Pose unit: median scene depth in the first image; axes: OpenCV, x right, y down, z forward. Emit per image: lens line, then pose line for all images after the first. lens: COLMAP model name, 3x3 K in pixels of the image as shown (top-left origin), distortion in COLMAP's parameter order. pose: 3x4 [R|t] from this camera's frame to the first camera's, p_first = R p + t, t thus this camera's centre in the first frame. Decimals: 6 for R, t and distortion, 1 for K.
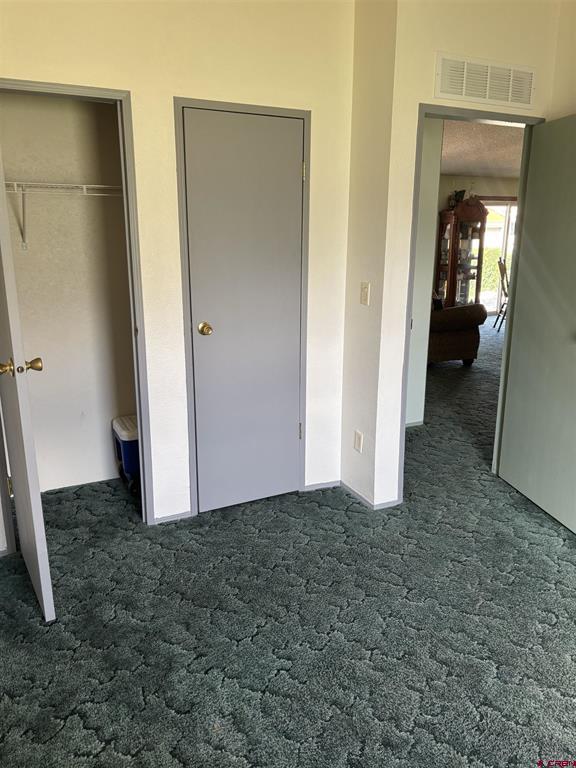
lens RADIAL K [[575.9, 0, 282.4], [0, 575.9, 387.0], [0, 0, 1]] dist [0.026659, -0.000155]
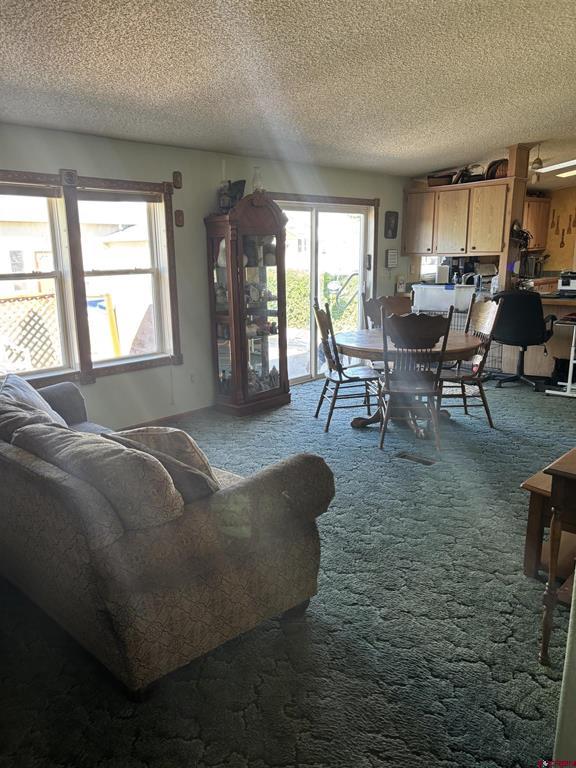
lens RADIAL K [[575.9, 0, 293.6], [0, 575.9, 384.1], [0, 0, 1]] dist [0.026659, -0.000155]
pose [[0.930217, -0.099993, 0.353127, 0.139979], [0.096365, 0.994955, 0.027887, -0.151397], [-0.354134, 0.008089, 0.935160, 0.454662]]
